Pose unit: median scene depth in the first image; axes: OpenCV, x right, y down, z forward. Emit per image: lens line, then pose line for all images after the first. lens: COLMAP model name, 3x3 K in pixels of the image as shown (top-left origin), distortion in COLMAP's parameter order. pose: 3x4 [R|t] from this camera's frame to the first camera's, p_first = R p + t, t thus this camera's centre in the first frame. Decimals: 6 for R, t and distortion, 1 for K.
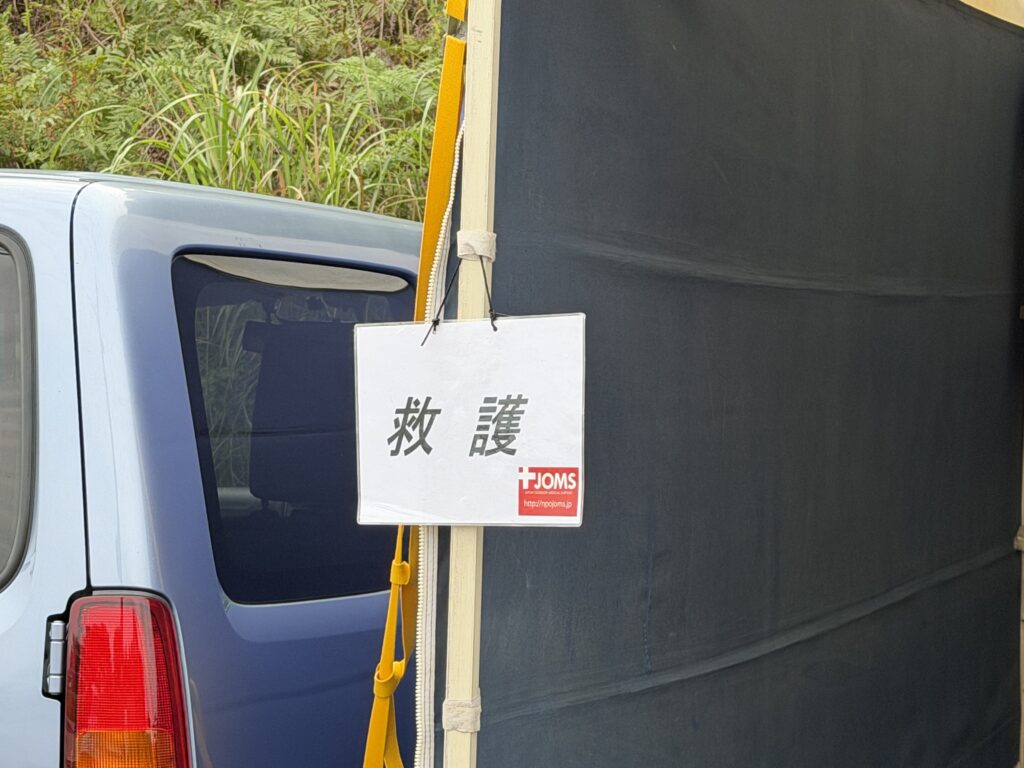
lens RADIAL K [[2497.2, 0, 512.0], [0, 2497.2, 384.0], [0, 0, 1]] dist [-0.072524, -0.241108]
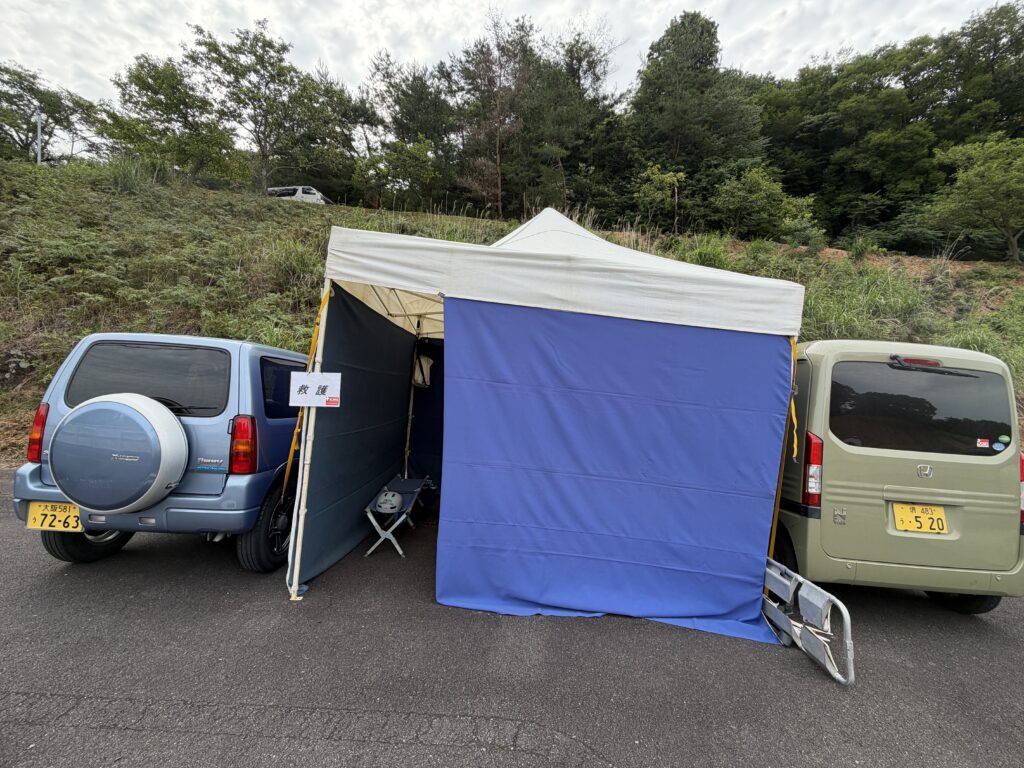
lens RADIAL K [[423.4, 0, 512.0], [0, 423.4, 384.0], [0, 0, 1]] dist [0.000162, -0.000071]
pose [[0.919043, 0.051530, 0.390774, 0.018227], [-0.046424, 0.998668, -0.022509, 0.003366], [-0.391413, 0.002546, 0.920211, -0.107887]]
